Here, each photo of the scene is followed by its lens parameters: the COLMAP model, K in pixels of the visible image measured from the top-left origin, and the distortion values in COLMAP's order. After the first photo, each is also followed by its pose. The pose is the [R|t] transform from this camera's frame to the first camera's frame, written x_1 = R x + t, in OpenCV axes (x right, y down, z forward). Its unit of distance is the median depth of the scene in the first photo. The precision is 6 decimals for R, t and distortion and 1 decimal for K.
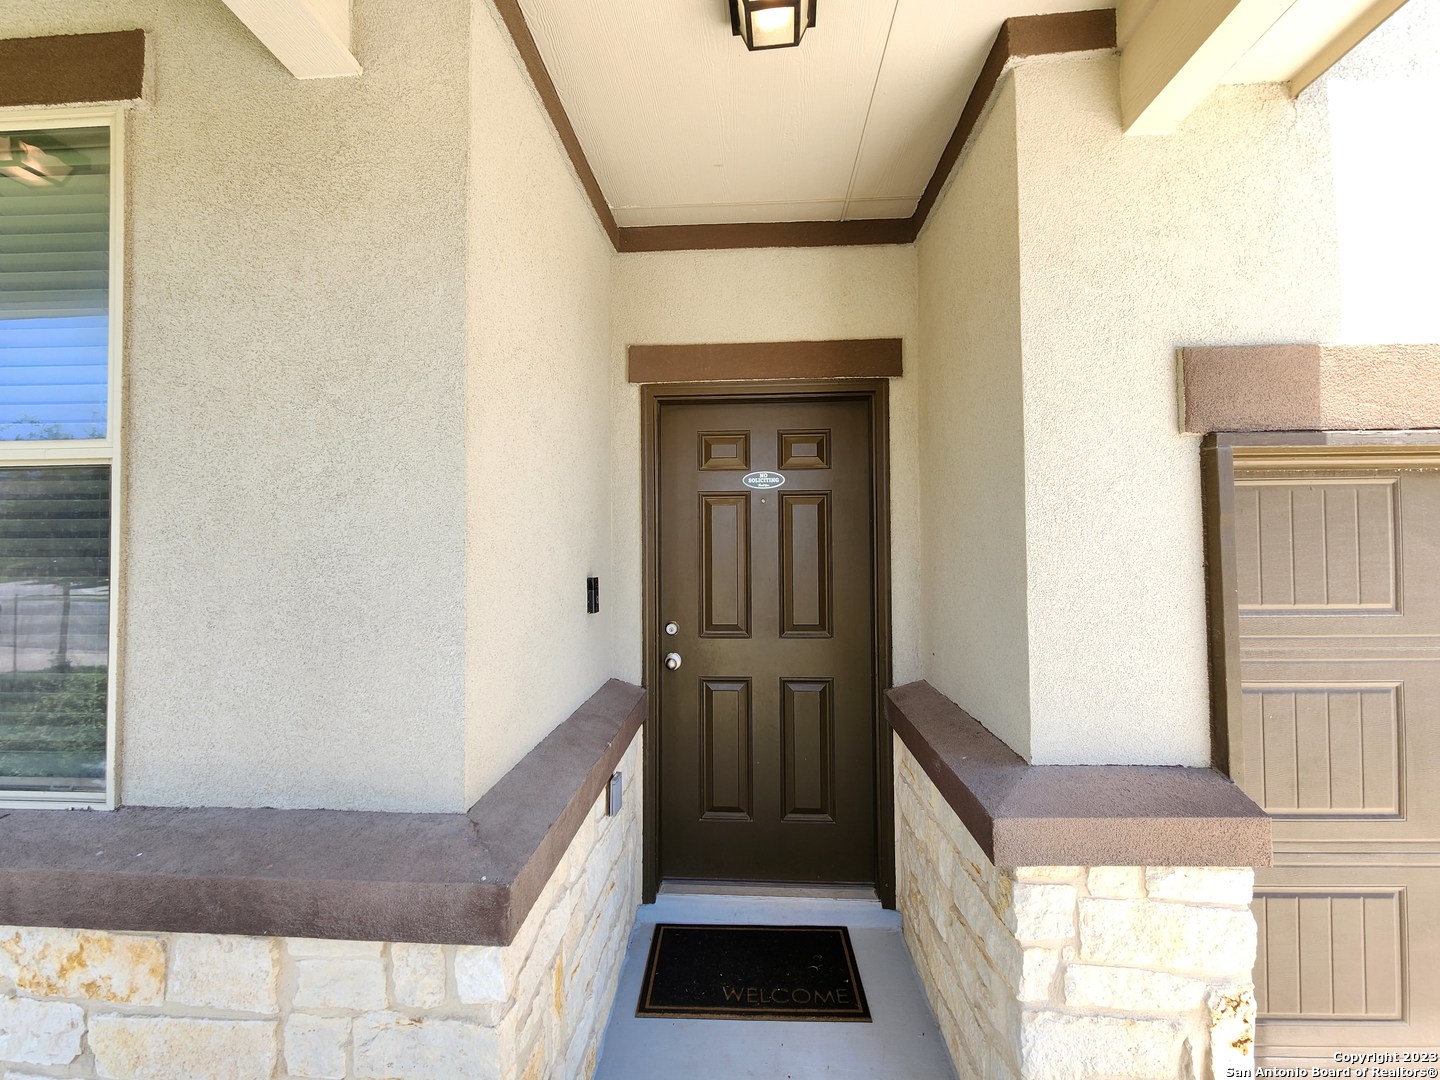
lens RADIAL K [[590.2, 0, 726.2], [0, 590.2, 538.7], [0, 0, 1]] dist [0.001817, -0.004241]
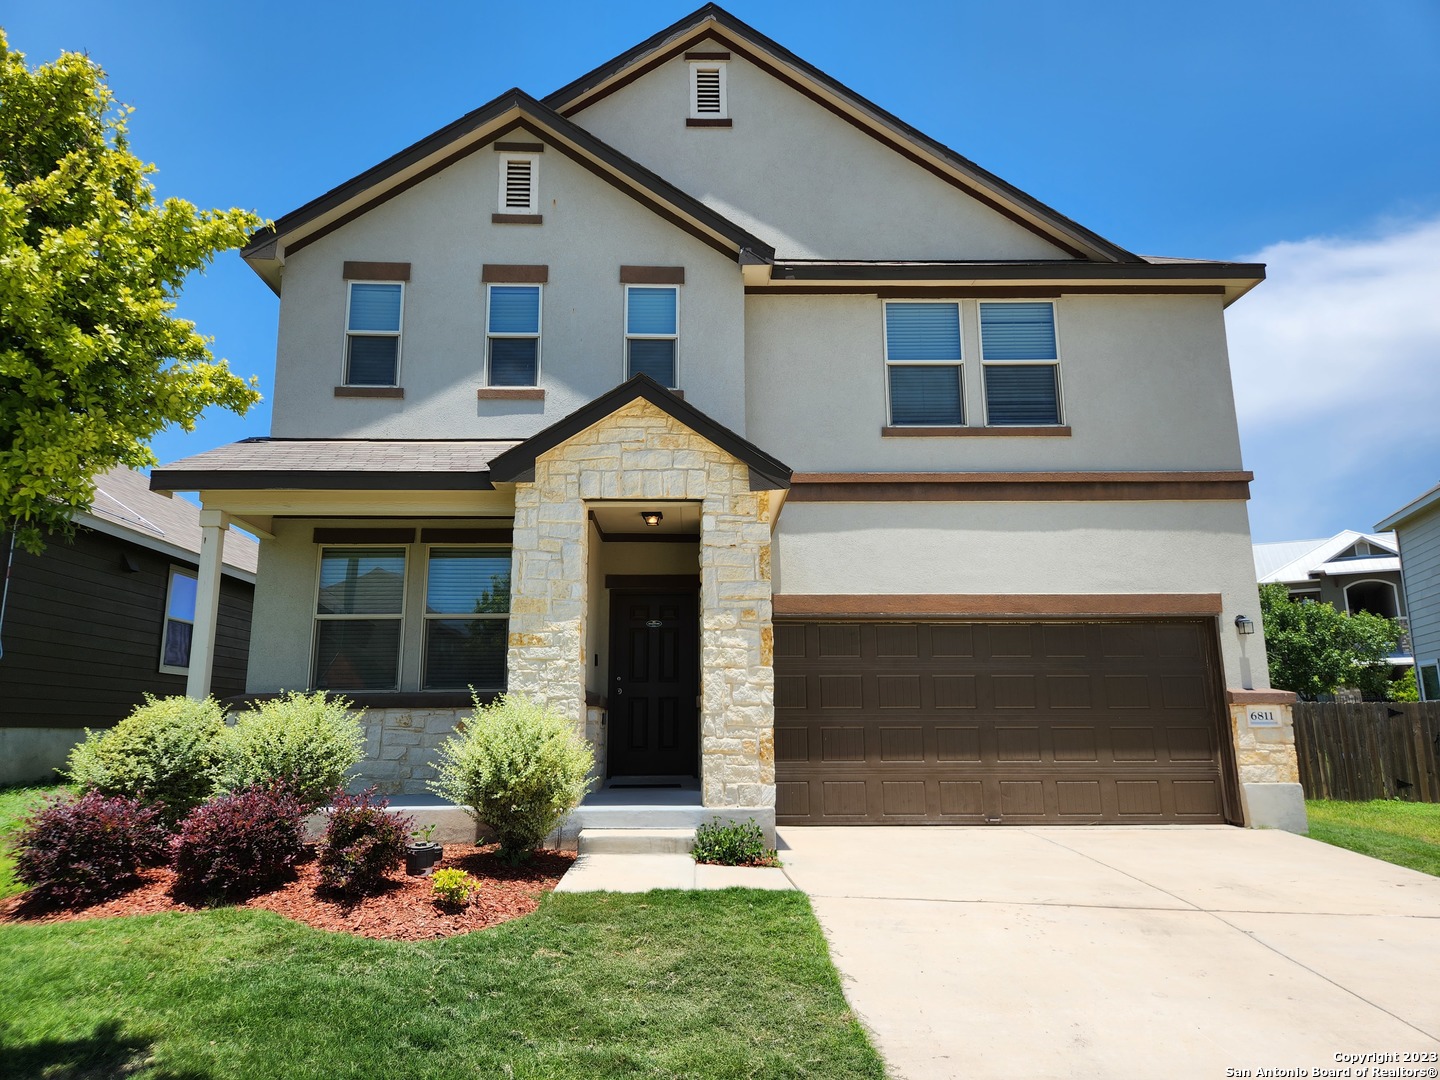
lens RADIAL K [[961.1, 0, 725.2], [0, 961.1, 552.7], [0, 0, 1]] dist [0.068293, -0.048227]
pose [[0.998140, 0.007045, 0.060558, 0.121656], [0.003910, 0.983858, -0.178910, 0.373426], [-0.060840, 0.178814, 0.982000, -3.467839]]
